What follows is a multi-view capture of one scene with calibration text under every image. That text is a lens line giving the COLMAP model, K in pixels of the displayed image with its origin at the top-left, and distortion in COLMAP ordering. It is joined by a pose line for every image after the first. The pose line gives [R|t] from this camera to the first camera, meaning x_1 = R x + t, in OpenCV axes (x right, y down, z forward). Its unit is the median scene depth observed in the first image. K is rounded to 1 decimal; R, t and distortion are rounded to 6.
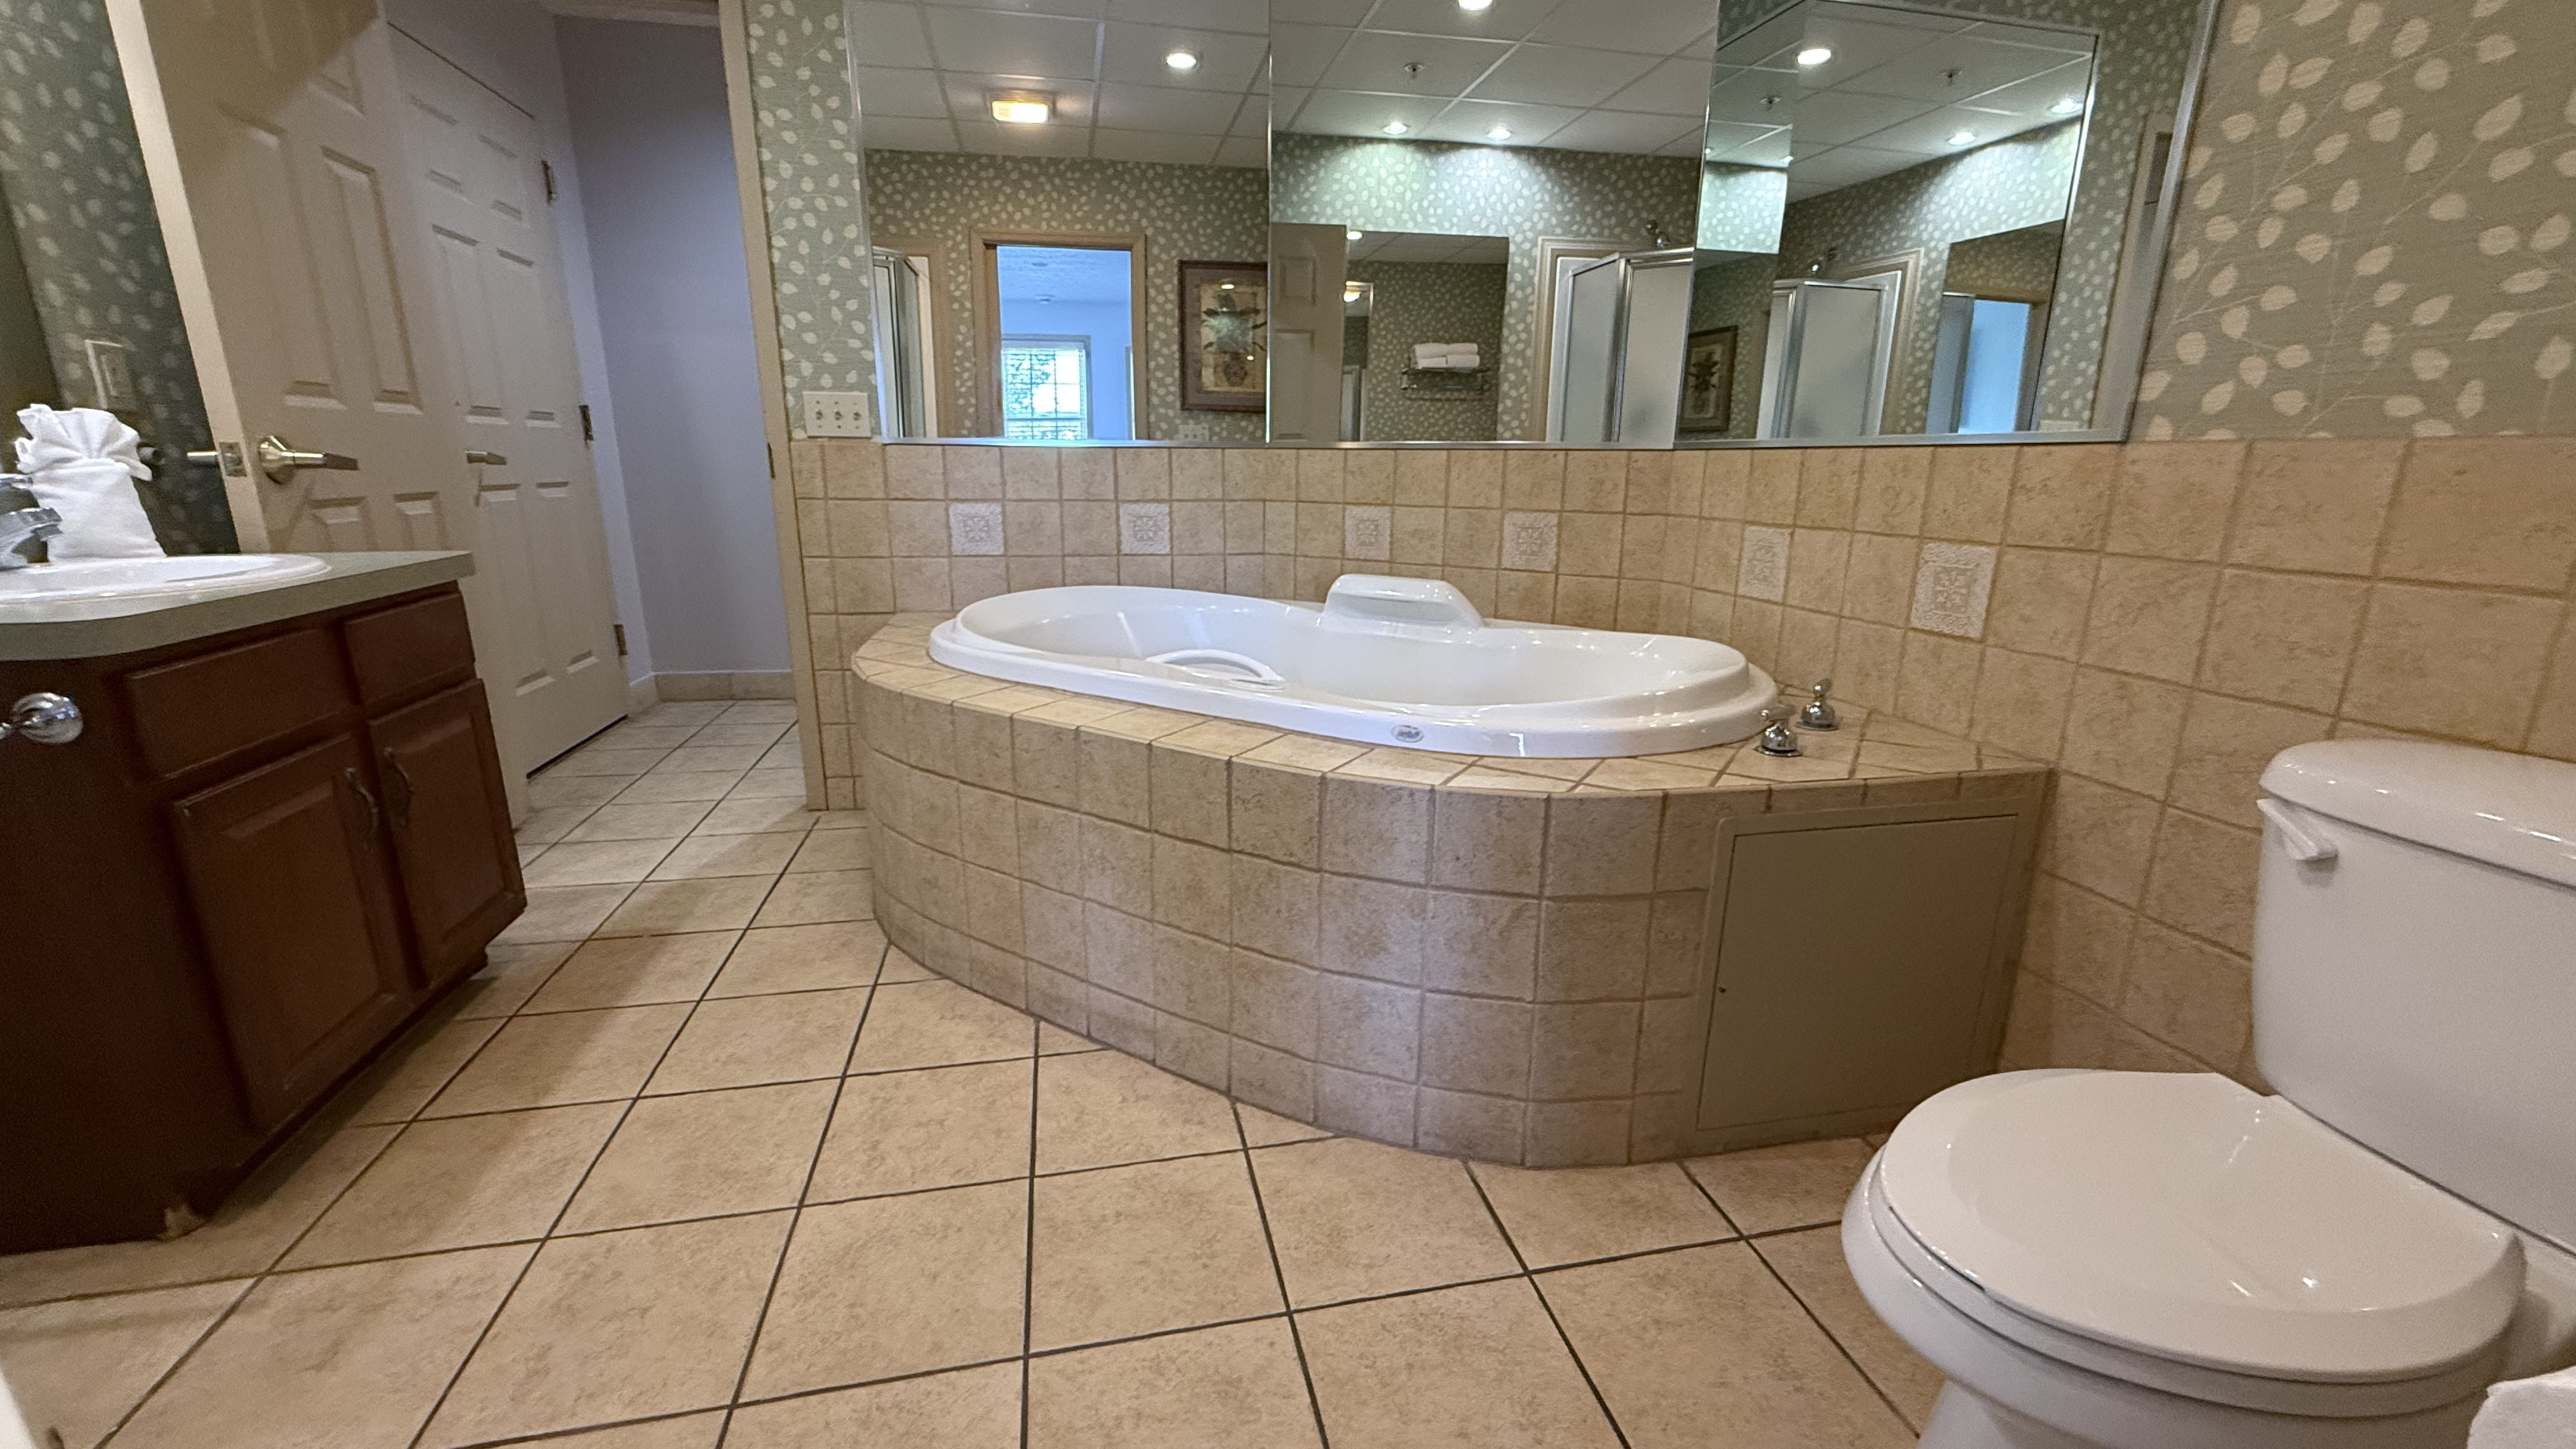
lens RADIAL K [[1026.3, 0, 1272.5], [0, 1026.3, 728.2], [0, 0, 1]] dist [0.001723, -0.000566]
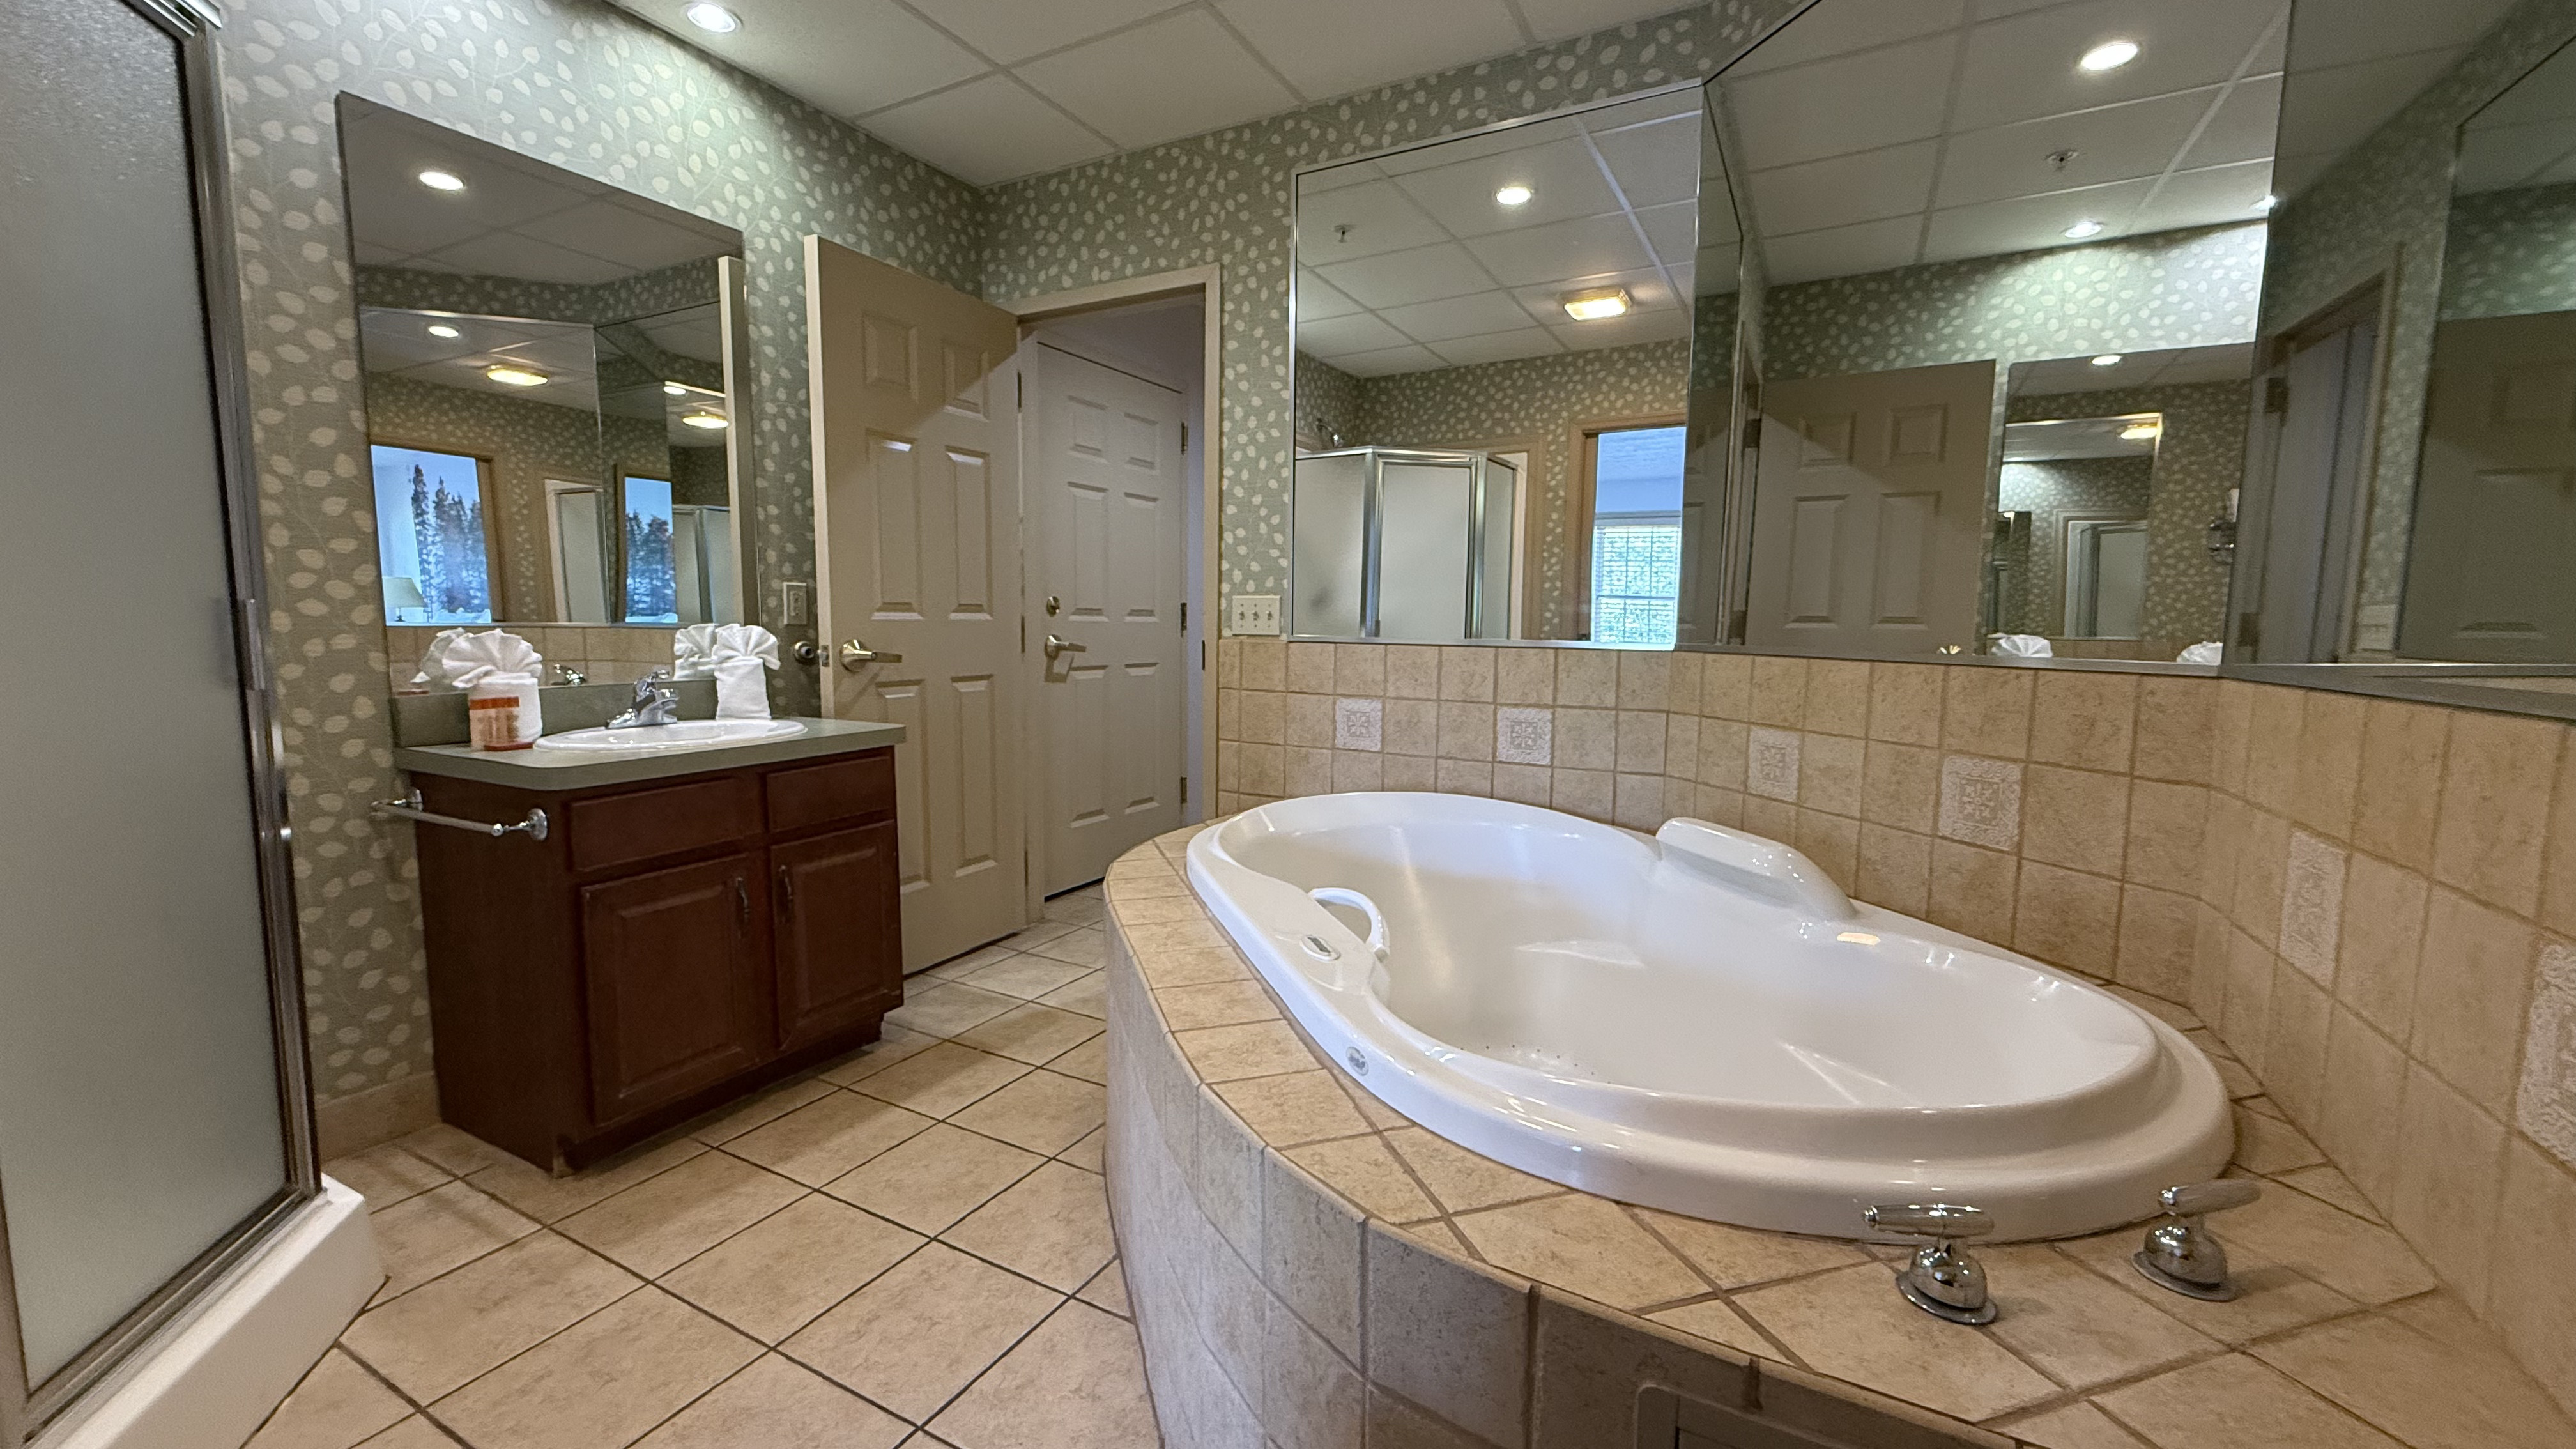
lens RADIAL K [[1026.3, 0, 1276.3], [0, 1026.3, 725.5], [0, 0, 1]] dist [0.001723, -0.000566]
pose [[0.759825, 0.066005, -0.646768, 0.434198], [-0.167994, 0.980980, -0.097247, -0.118731], [0.628047, 0.182544, 0.756462, 0.278963]]
